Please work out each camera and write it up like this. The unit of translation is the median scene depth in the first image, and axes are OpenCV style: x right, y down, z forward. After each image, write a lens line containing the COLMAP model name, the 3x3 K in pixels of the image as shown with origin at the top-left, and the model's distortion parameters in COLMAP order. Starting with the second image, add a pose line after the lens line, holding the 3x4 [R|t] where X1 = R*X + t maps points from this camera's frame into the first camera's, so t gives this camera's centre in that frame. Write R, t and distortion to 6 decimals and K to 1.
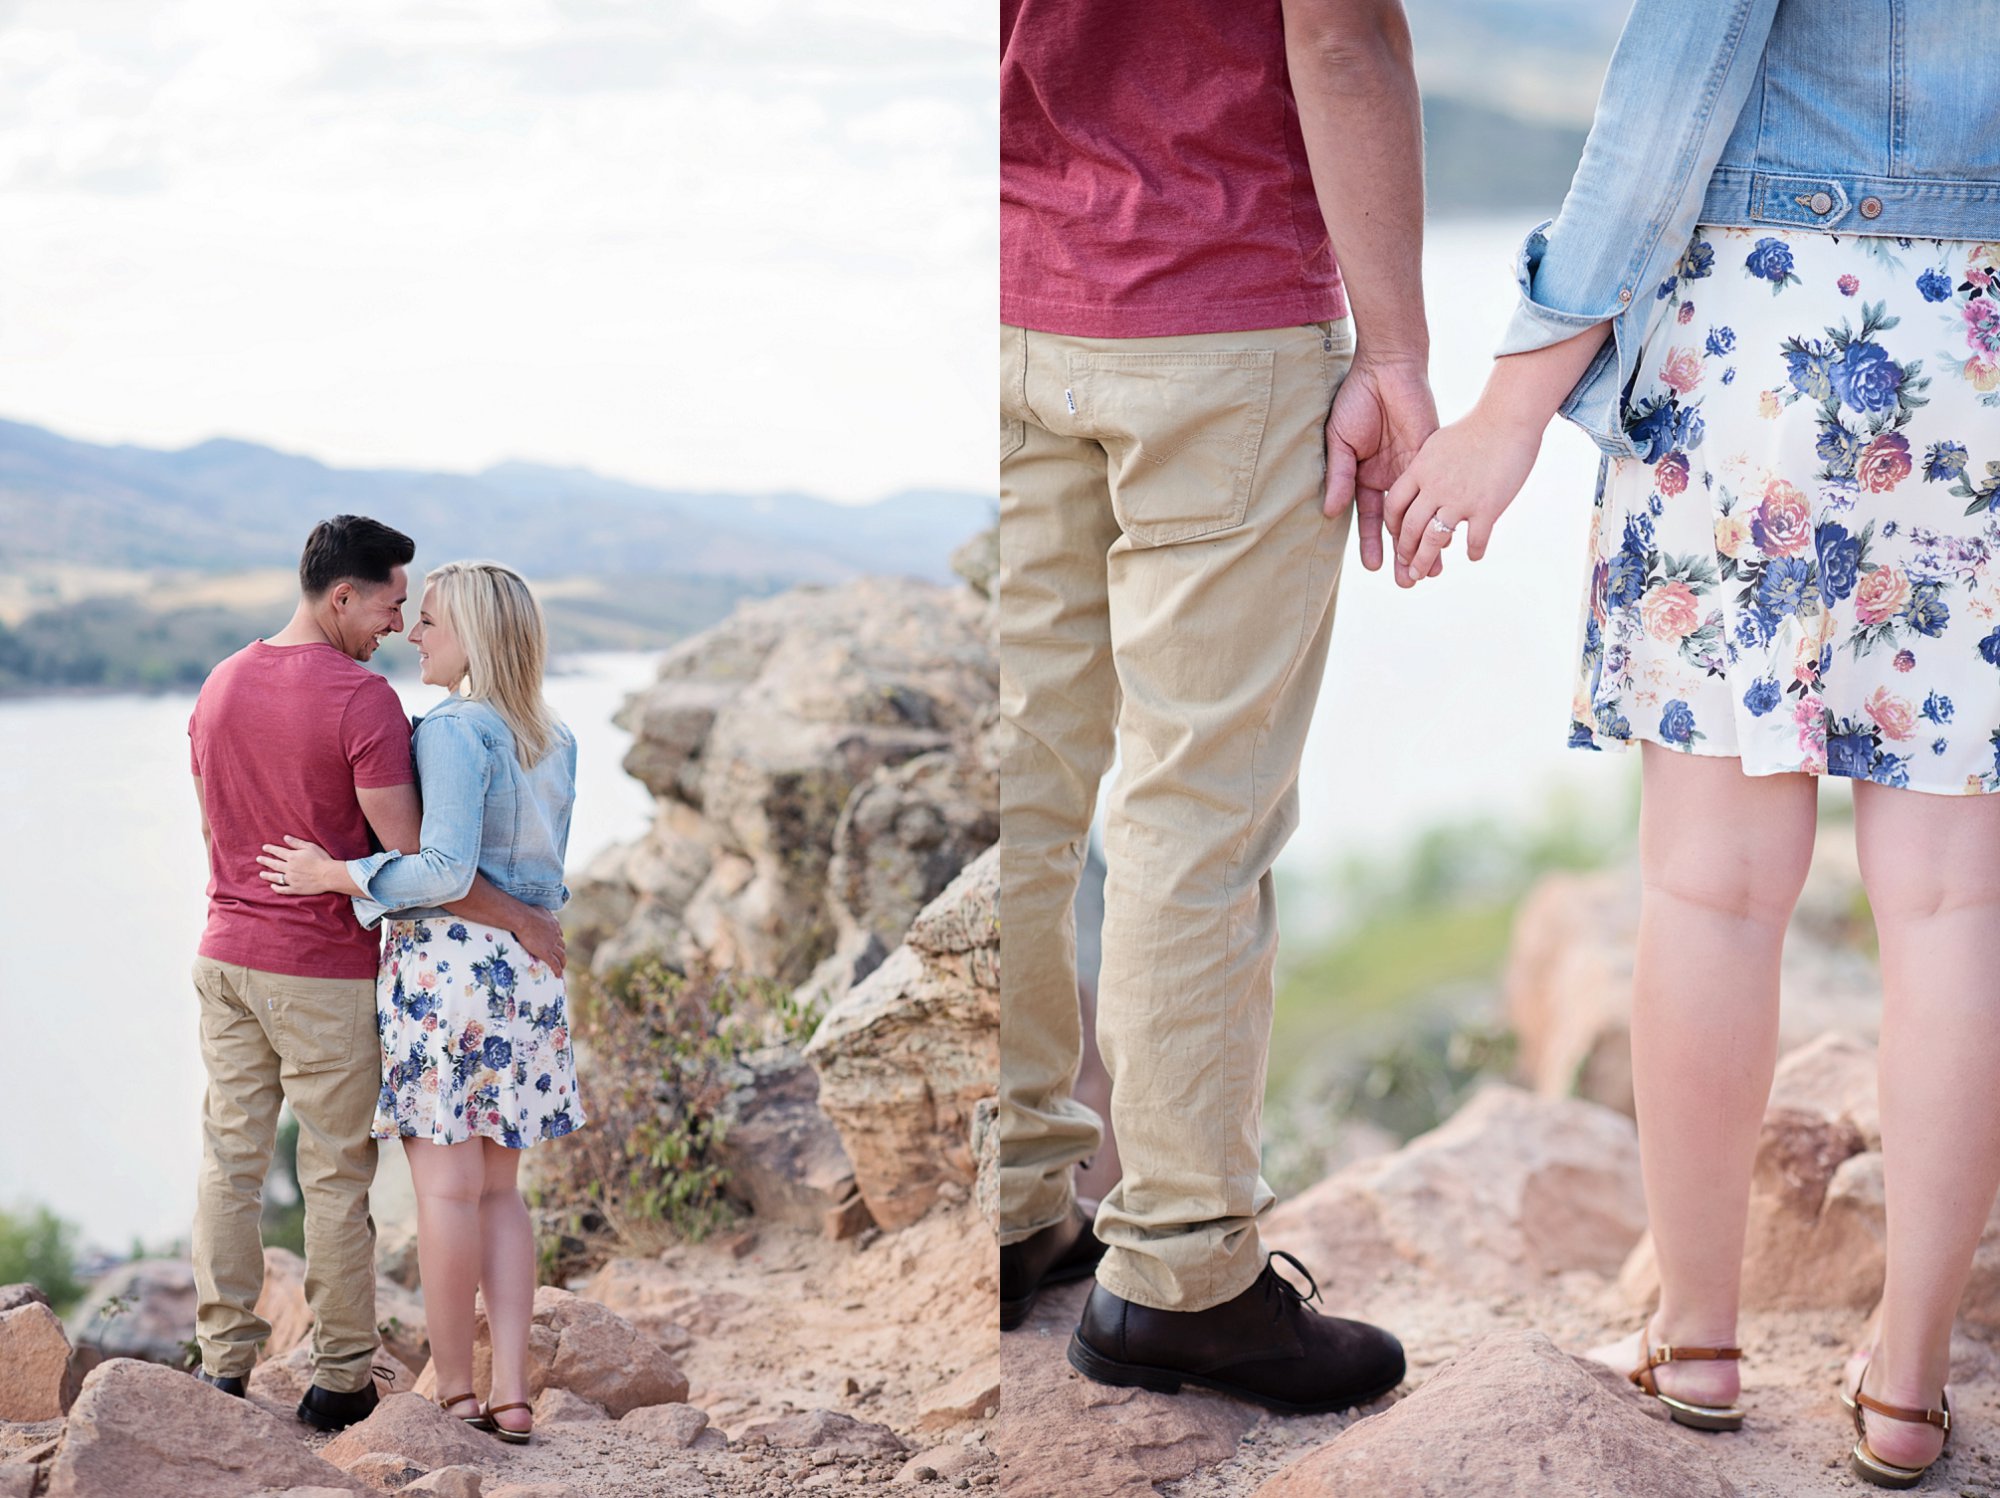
lens RADIAL K [[4961.3, 0, 1001.6], [0, 4961.3, 738.1], [0, 0, 1]] dist [-1.576733, 0.000000]
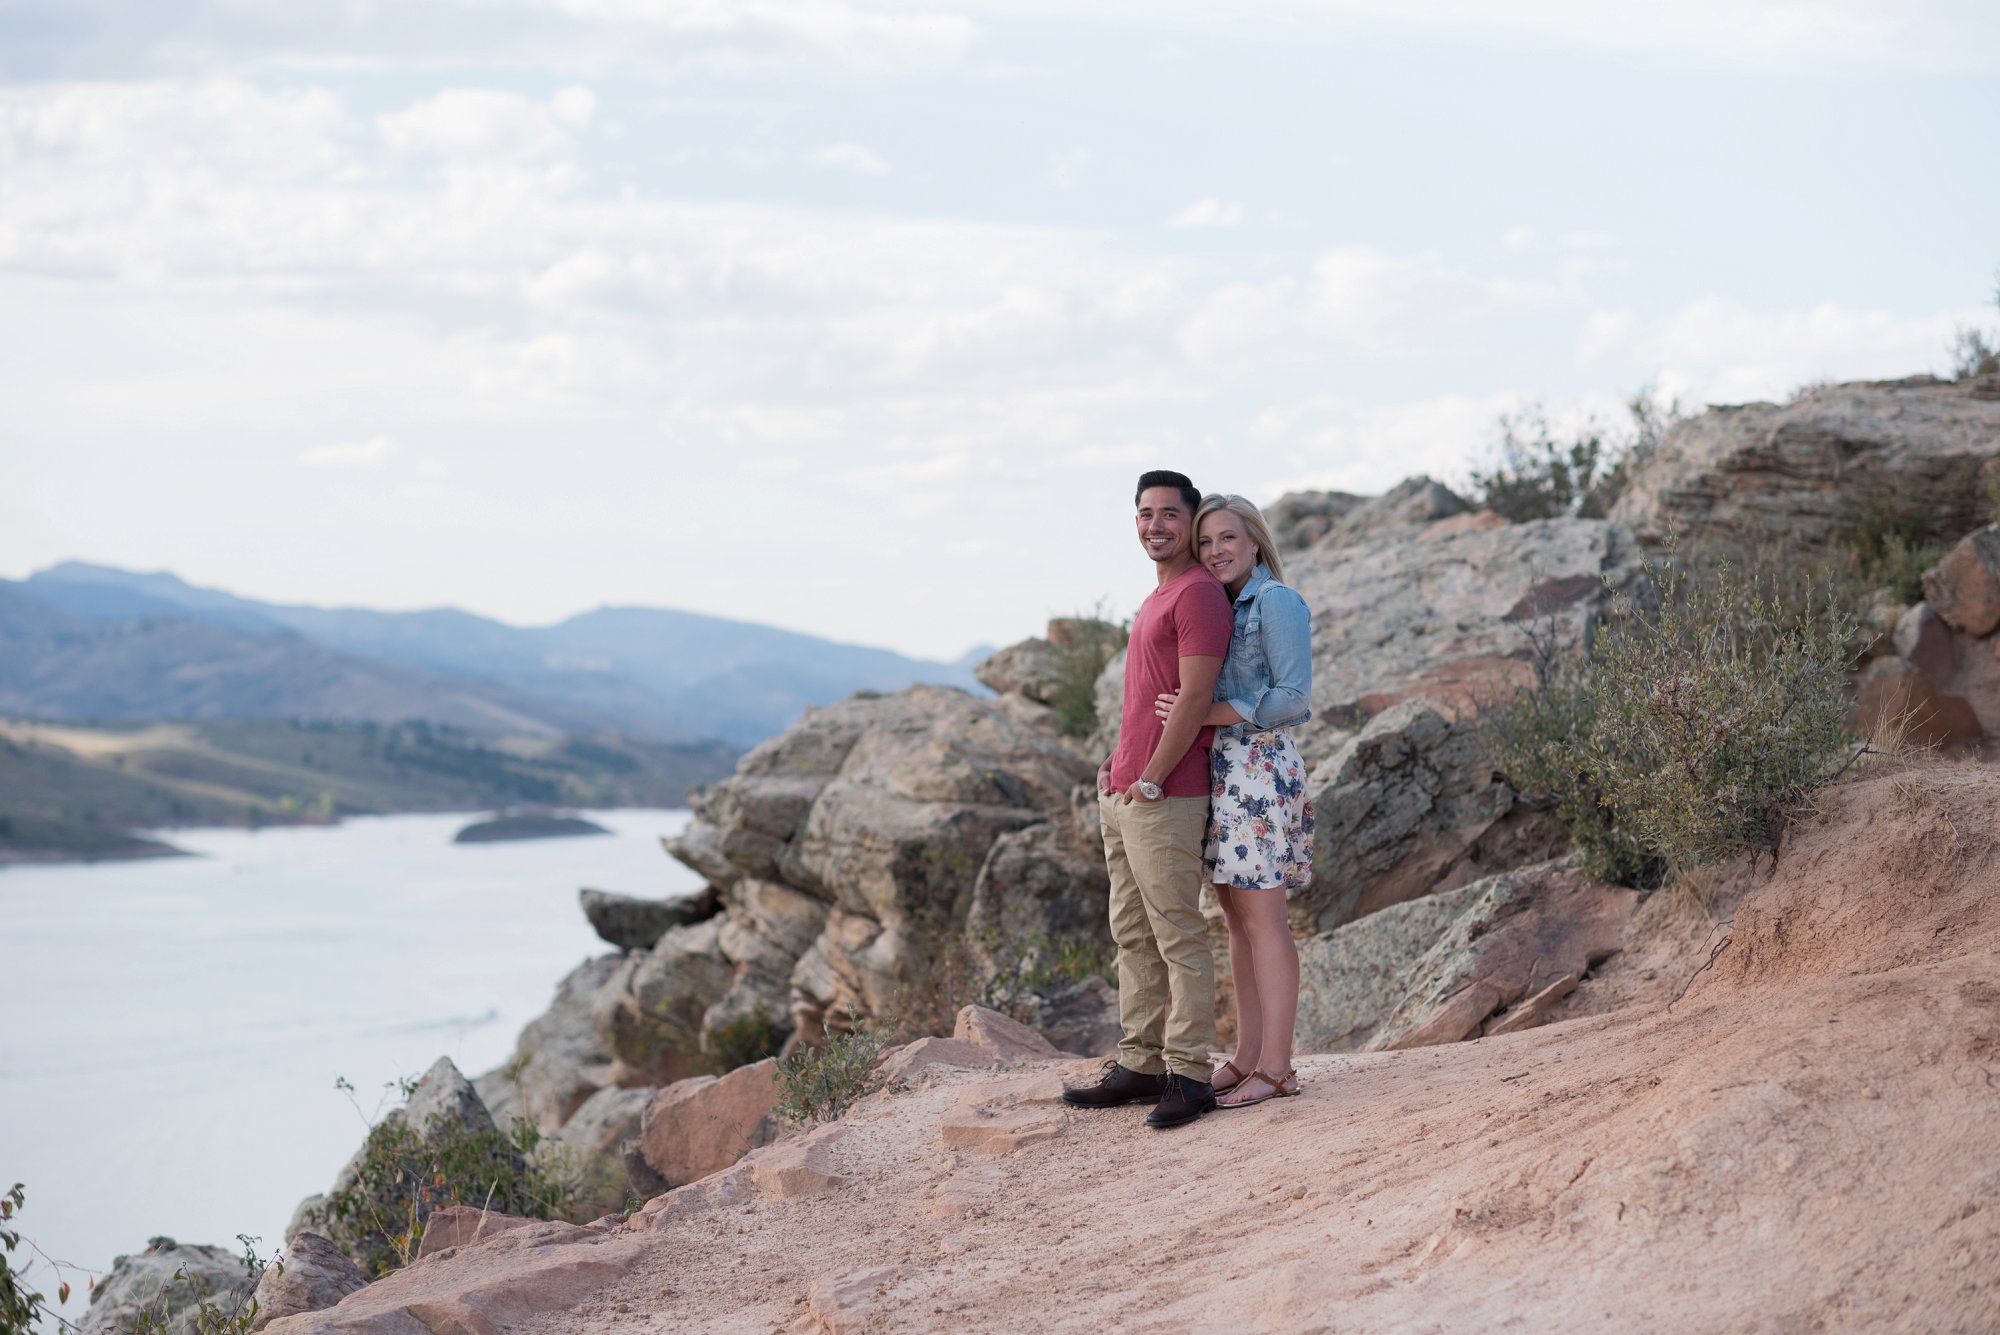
lens RADIAL K [[4830.6, 0, 999.9], [0, 4830.6, 671.4], [0, 0, 1]] dist [-0.900091, 0.000000]
pose [[0.999983, -0.005164, 0.002729, -0.024588], [0.005260, 0.999317, -0.036573, 0.008358], [-0.002538, 0.036587, 0.999327, -0.159025]]
